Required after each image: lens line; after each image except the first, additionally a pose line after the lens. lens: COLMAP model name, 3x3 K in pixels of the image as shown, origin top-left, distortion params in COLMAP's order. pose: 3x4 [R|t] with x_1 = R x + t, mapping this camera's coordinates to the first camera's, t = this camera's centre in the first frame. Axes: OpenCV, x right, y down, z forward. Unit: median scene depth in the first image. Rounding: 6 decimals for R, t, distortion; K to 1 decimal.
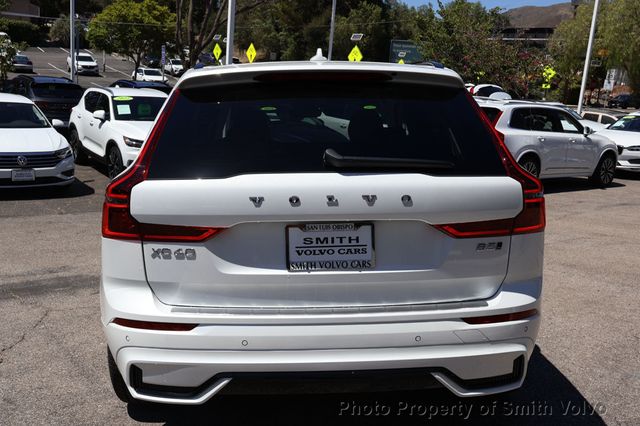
lens RADIAL K [[626.8, 0, 320.0], [0, 626.8, 213.0], [0, 0, 1]] dist [0.011490, 0.019659]
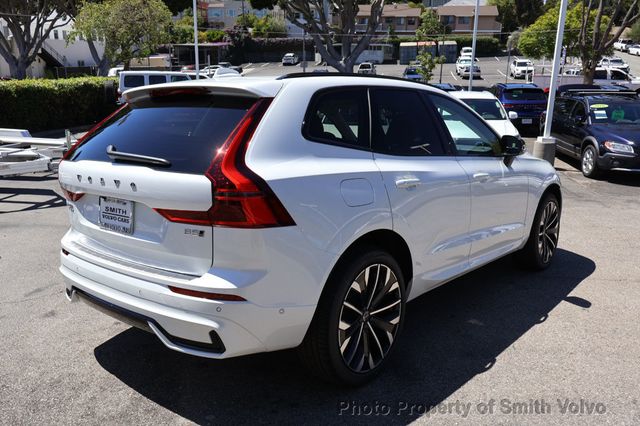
lens RADIAL K [[538.0, 0, 320.0], [0, 538.0, 213.0], [0, 0, 1]] dist [0.002219, 0.003166]
pose [[0.735098, 0.124878, -0.666361, 1.115331], [-0.105237, 0.991994, 0.069811, -0.080141], [0.669744, 0.018808, 0.742354, 0.393752]]
